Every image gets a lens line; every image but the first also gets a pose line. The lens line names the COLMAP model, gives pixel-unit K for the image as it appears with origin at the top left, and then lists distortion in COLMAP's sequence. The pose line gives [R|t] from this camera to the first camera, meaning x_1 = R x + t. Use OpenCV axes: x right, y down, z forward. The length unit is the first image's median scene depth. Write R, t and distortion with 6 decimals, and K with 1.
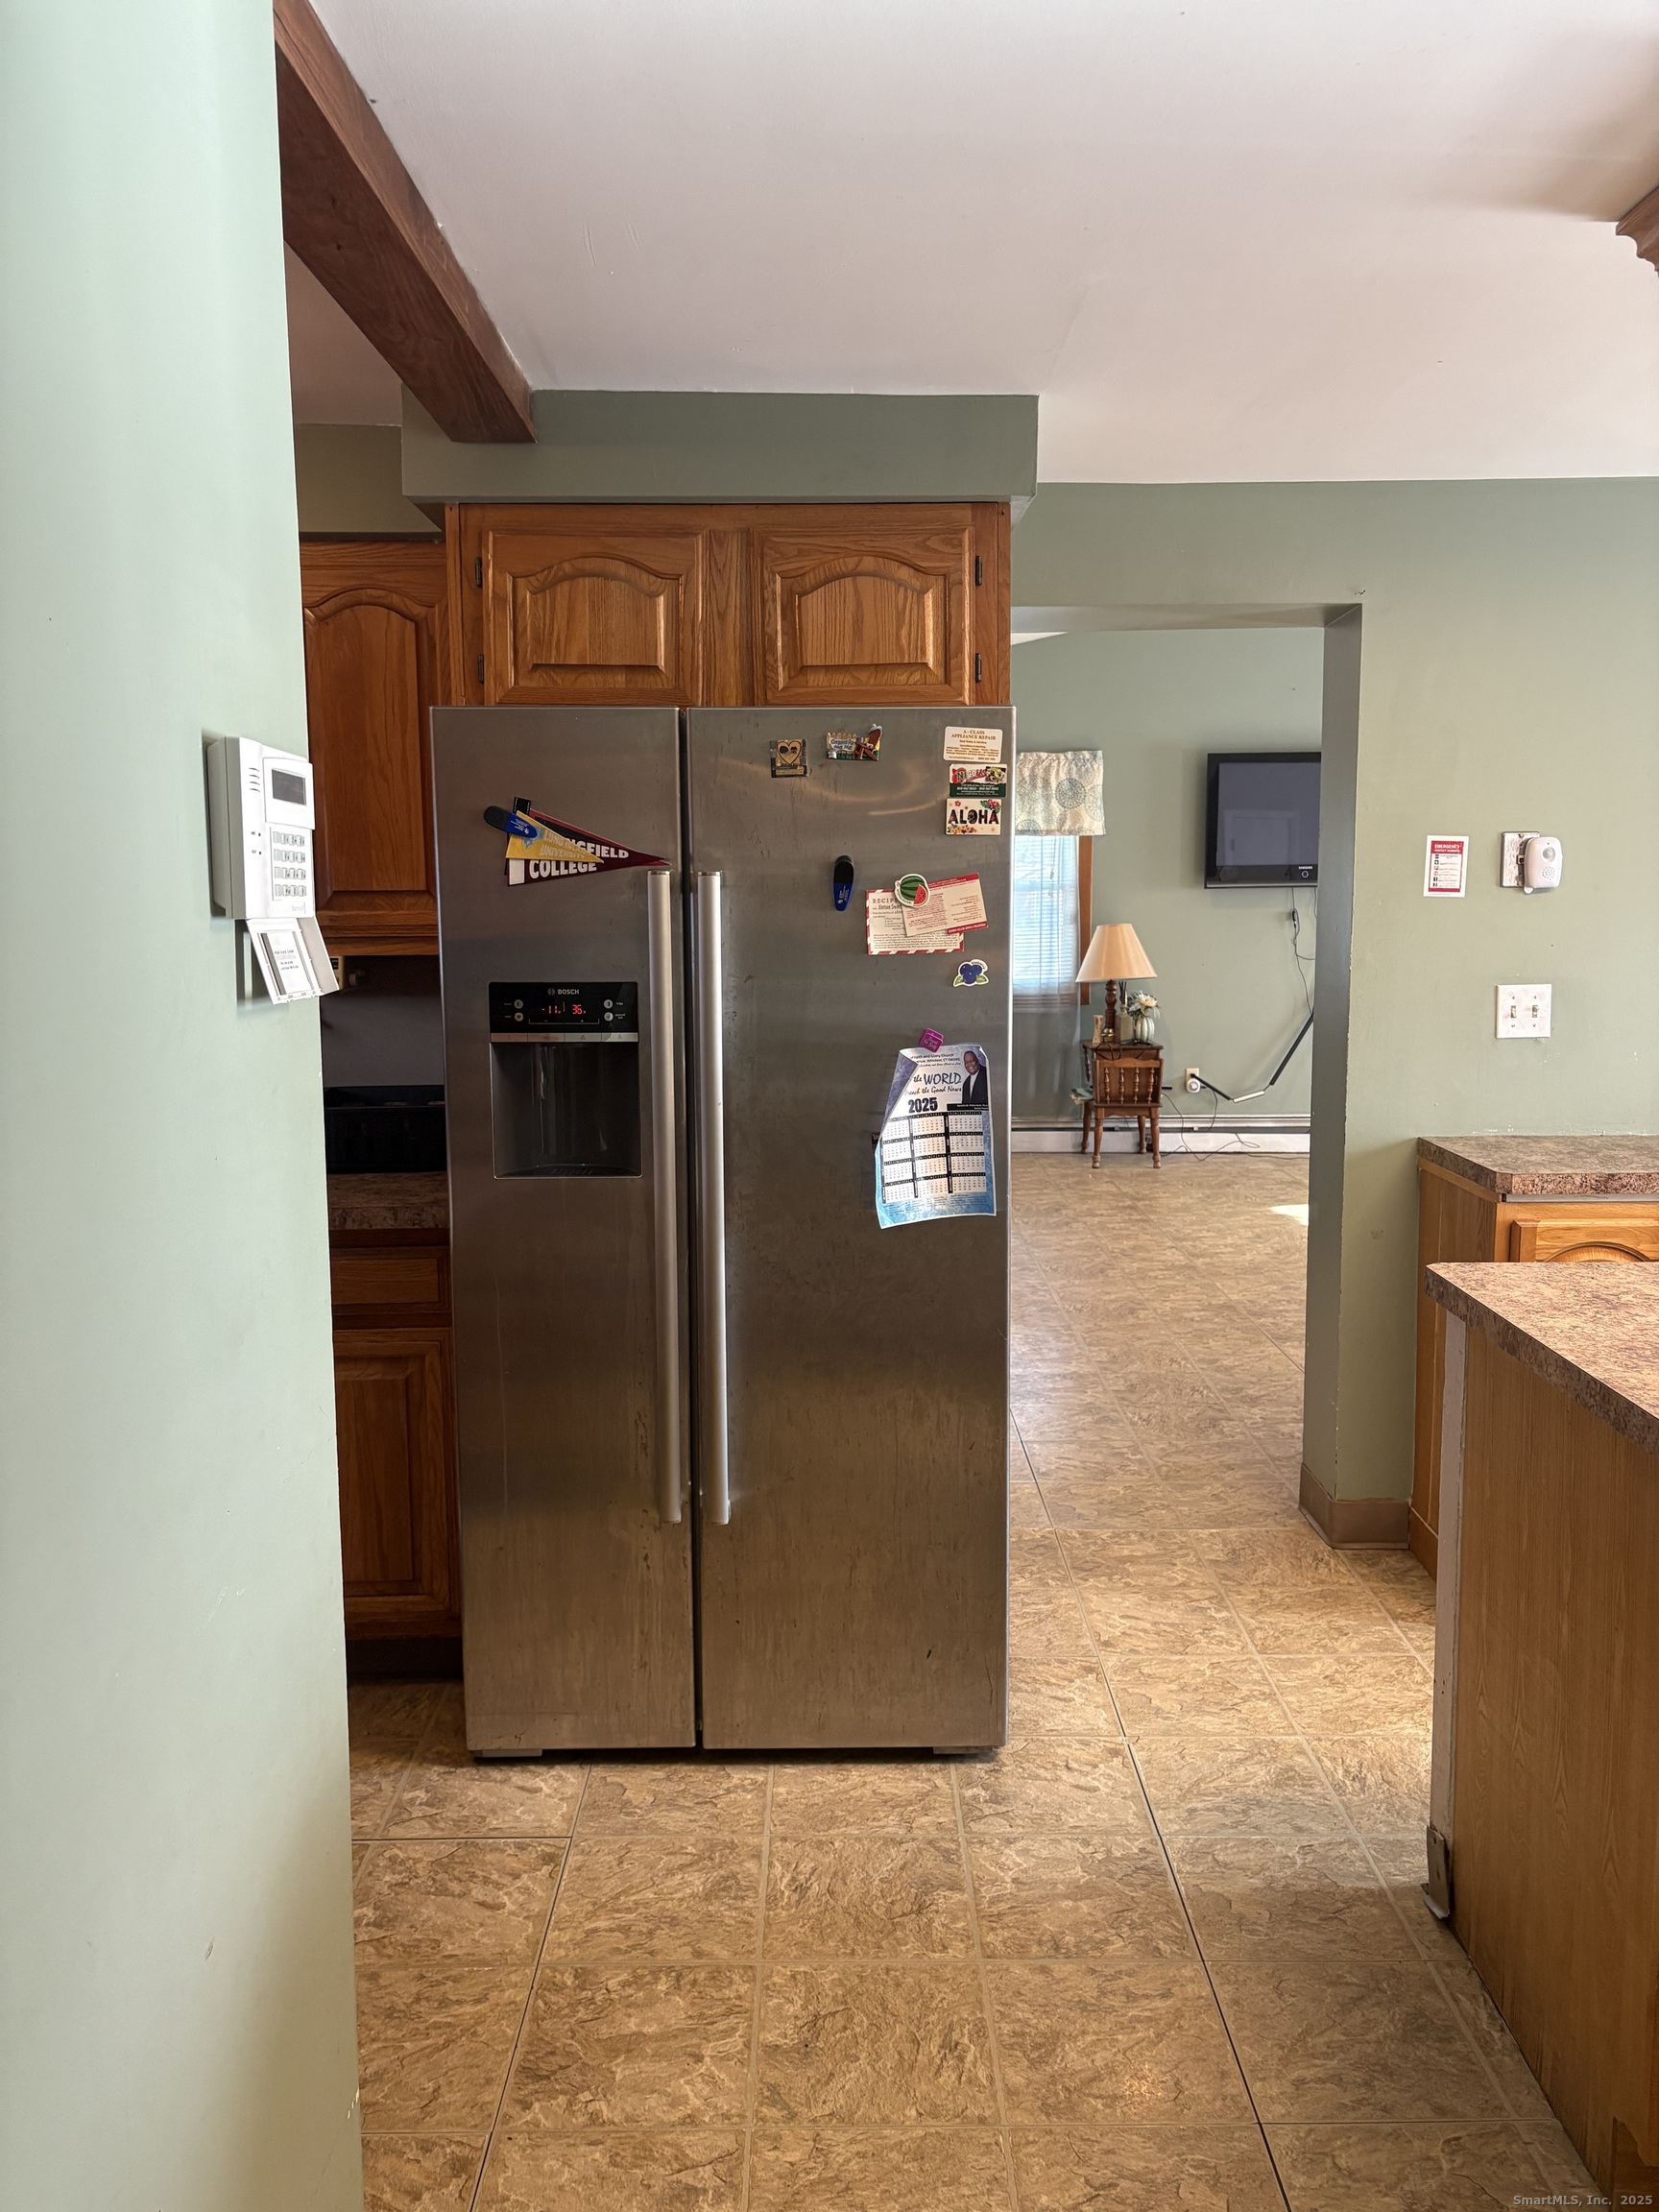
lens RADIAL K [[1708.3, 0, 838.1], [0, 1708.3, 1095.2], [0, 0, 1]] dist [0.044541, -0.004482]
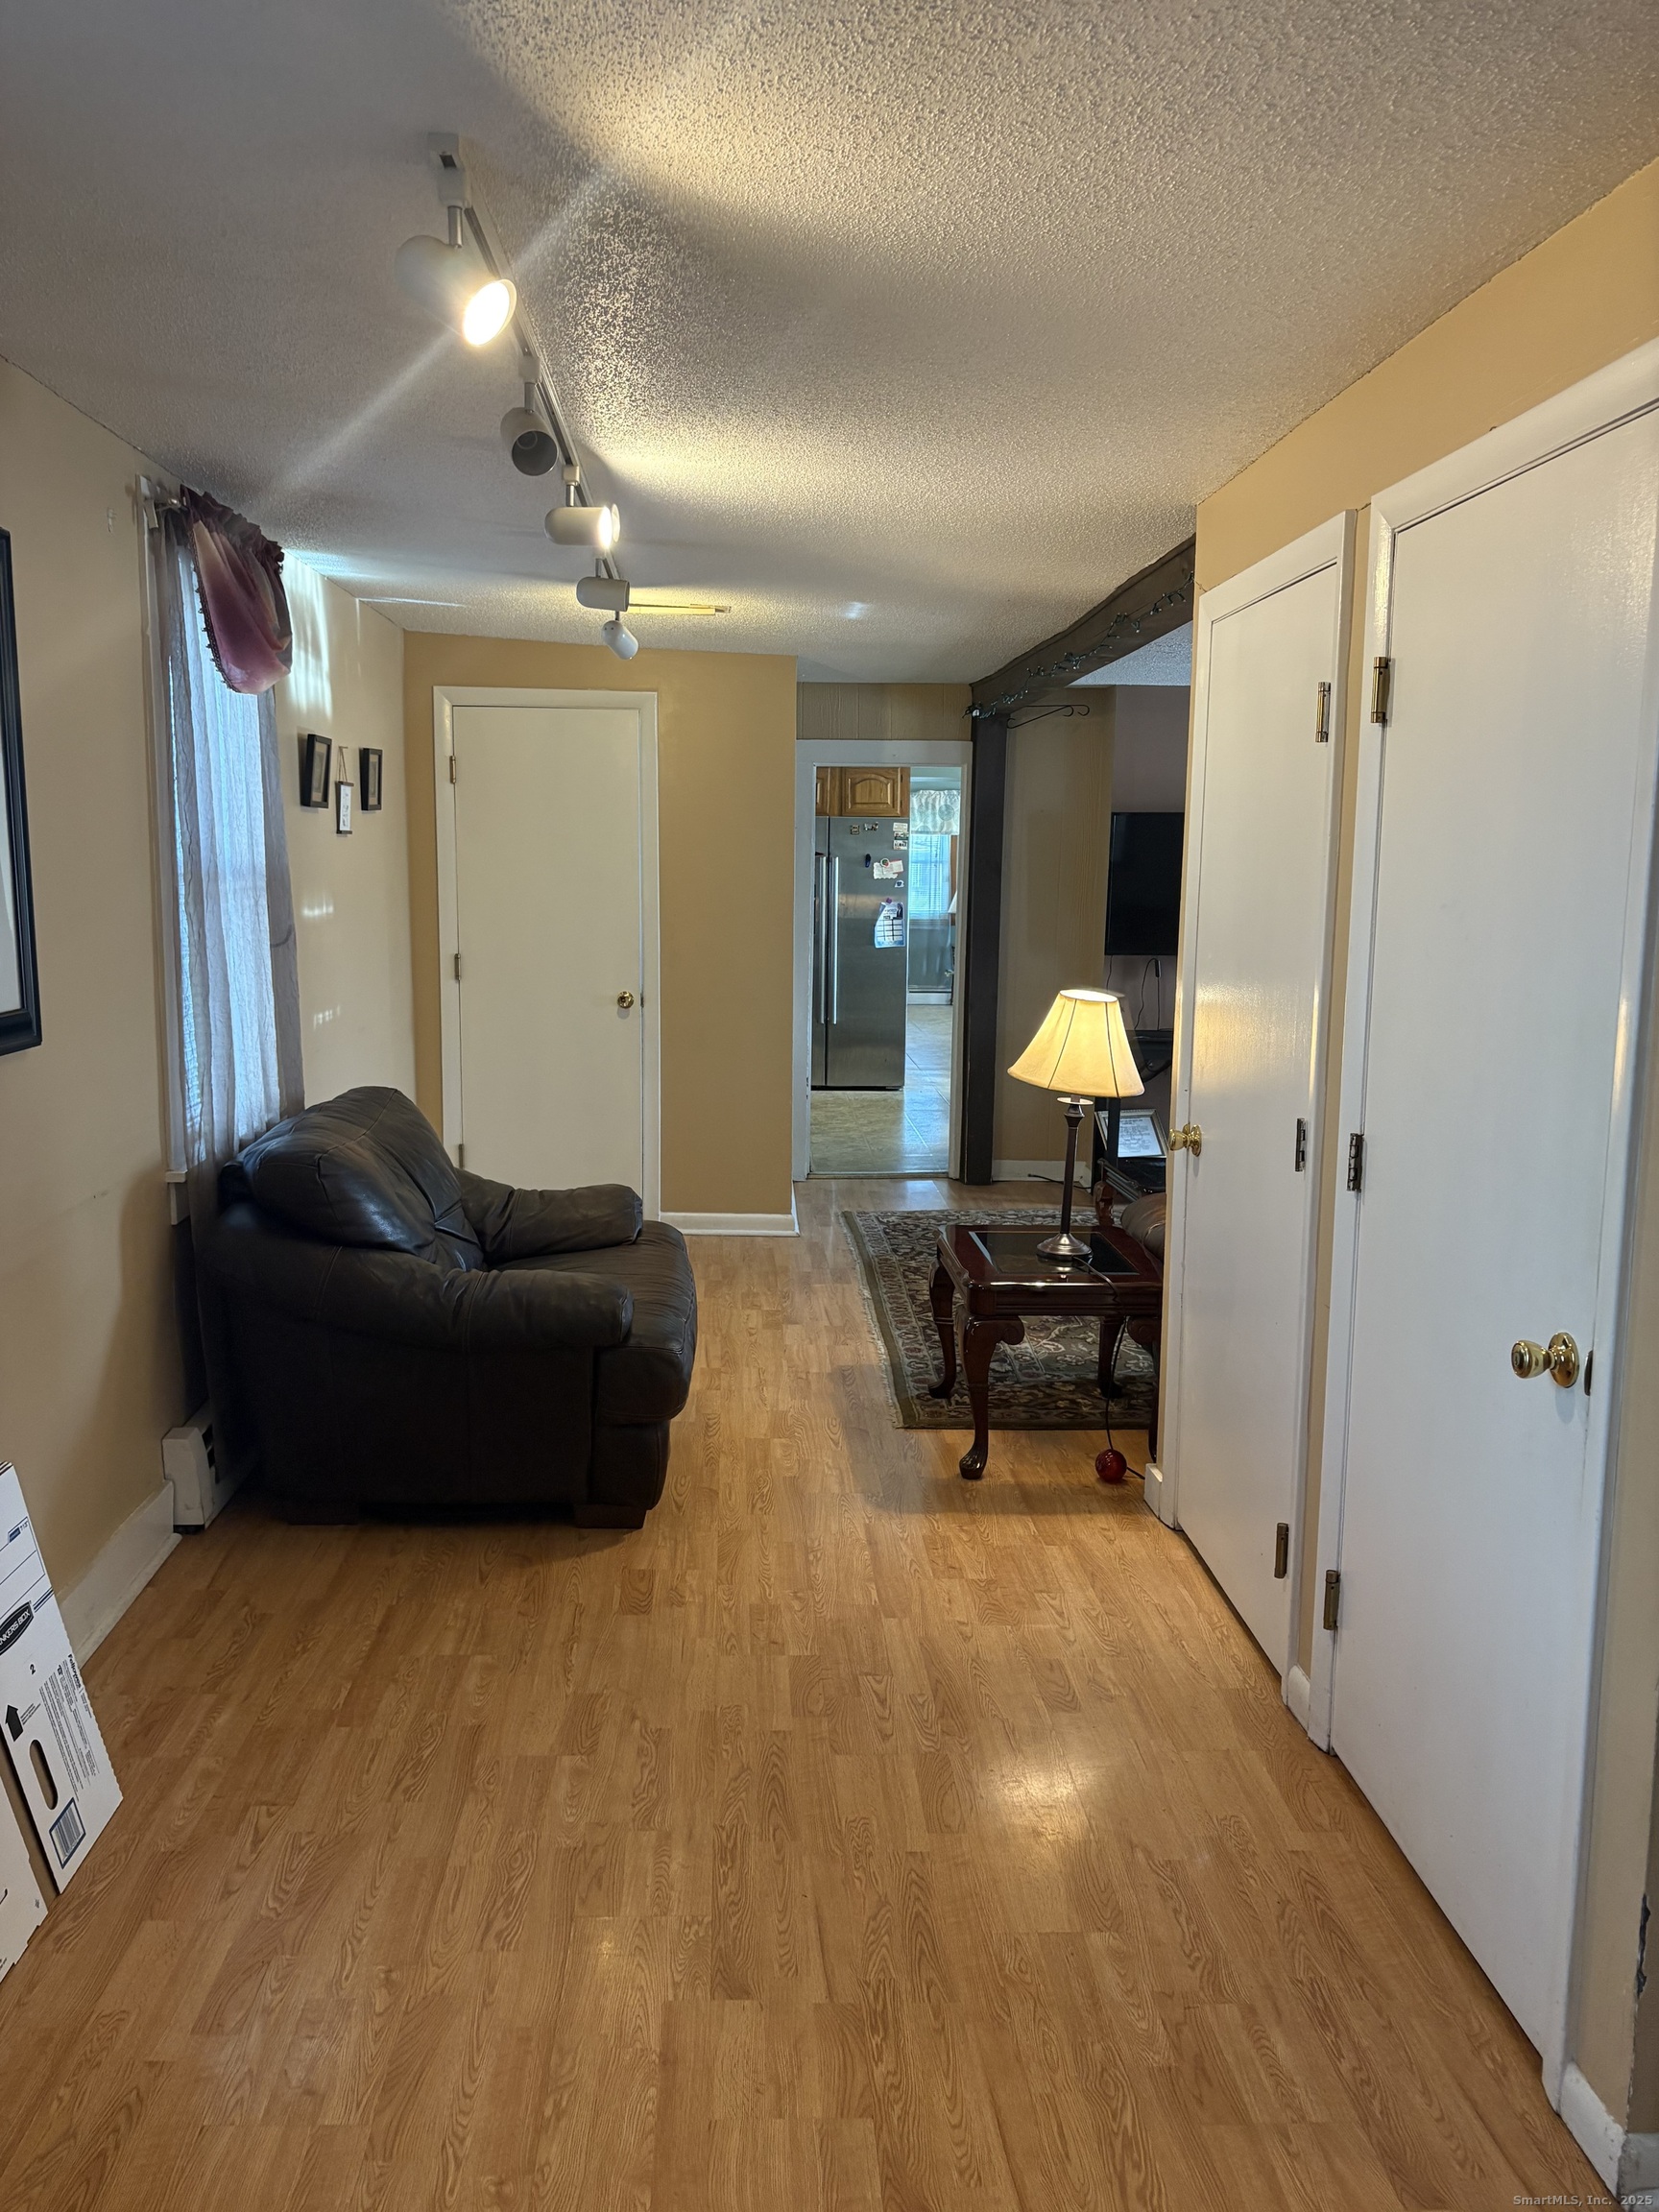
lens RADIAL K [[1708.3, 0, 823.7], [0, 1708.3, 1110.0], [0, 0, 1]] dist [0.044541, -0.004482]
pose [[0.998945, 0.010289, 0.044763, -0.269163], [-0.011424, 0.999618, 0.025170, 0.355289], [-0.044487, -0.025655, 0.998680, -2.969331]]
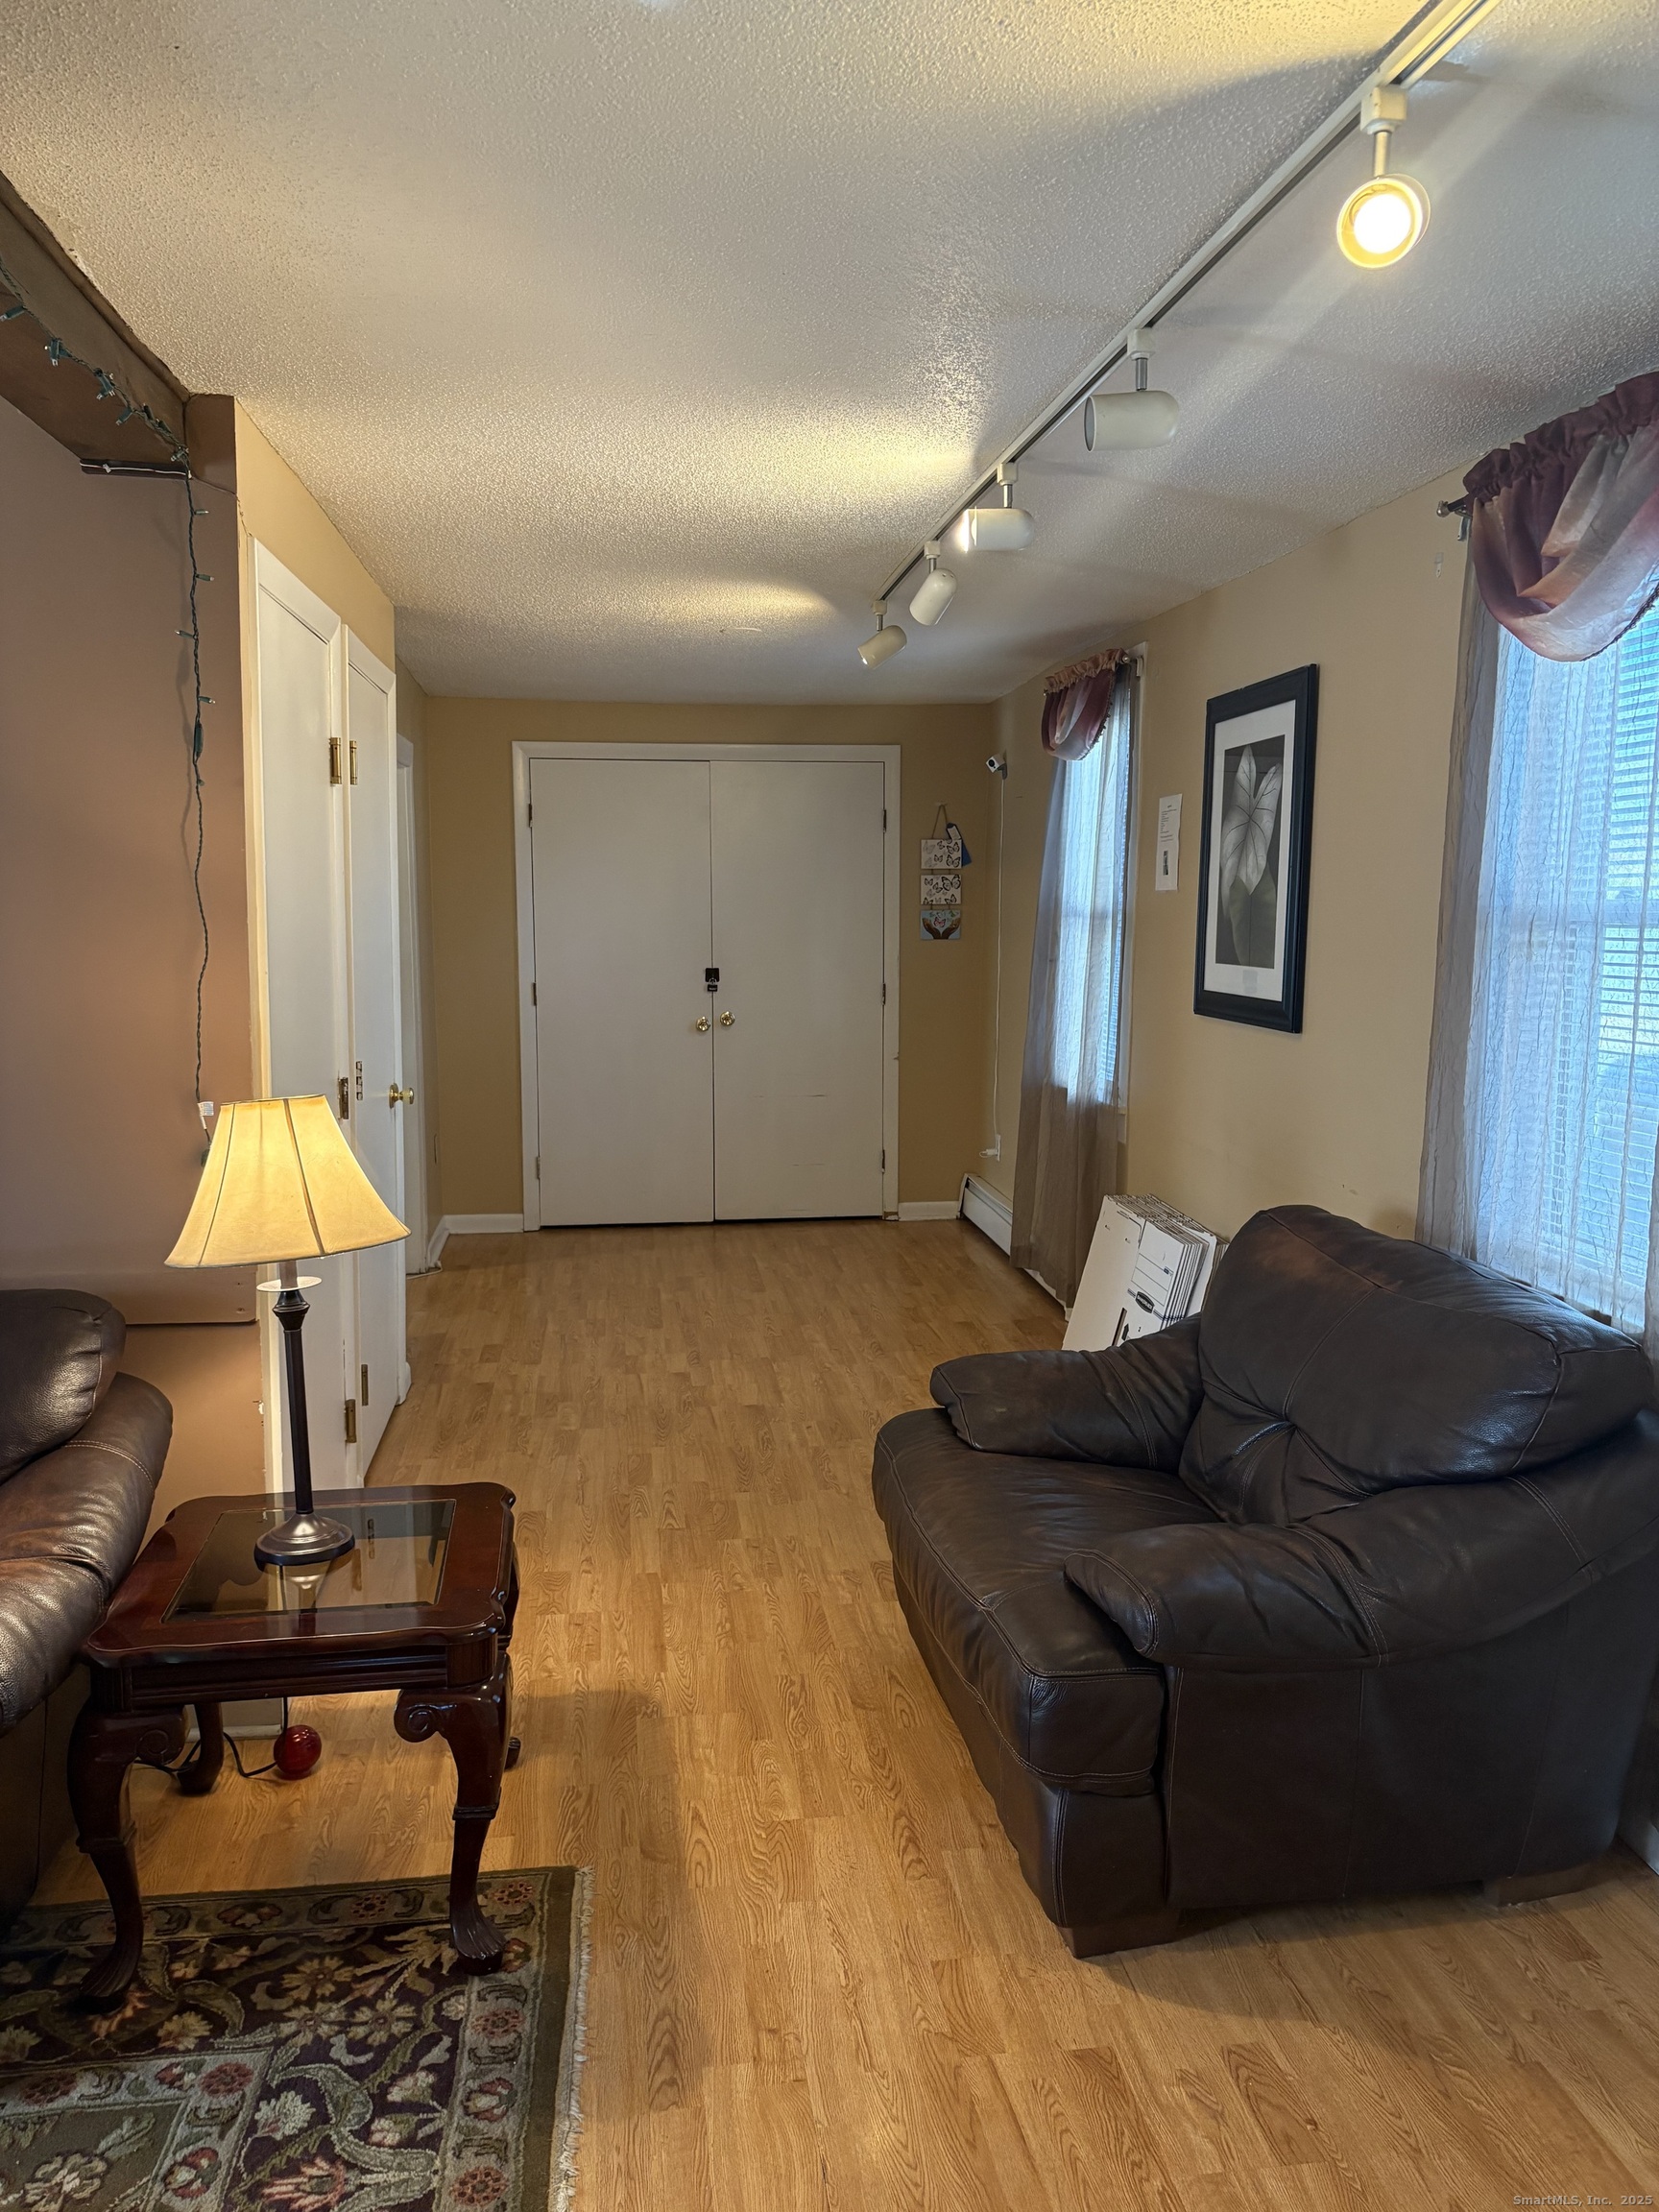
lens RADIAL K [[1708.3, 0, 826.7], [0, 1708.3, 1108.3], [0, 0, 1]] dist [0.044541, -0.004482]
pose [[-0.993581, 0.014887, -0.112137, 0.086885], [-0.013256, 0.969150, 0.246114, -0.536262], [0.112341, 0.246021, -0.962732, 4.502107]]
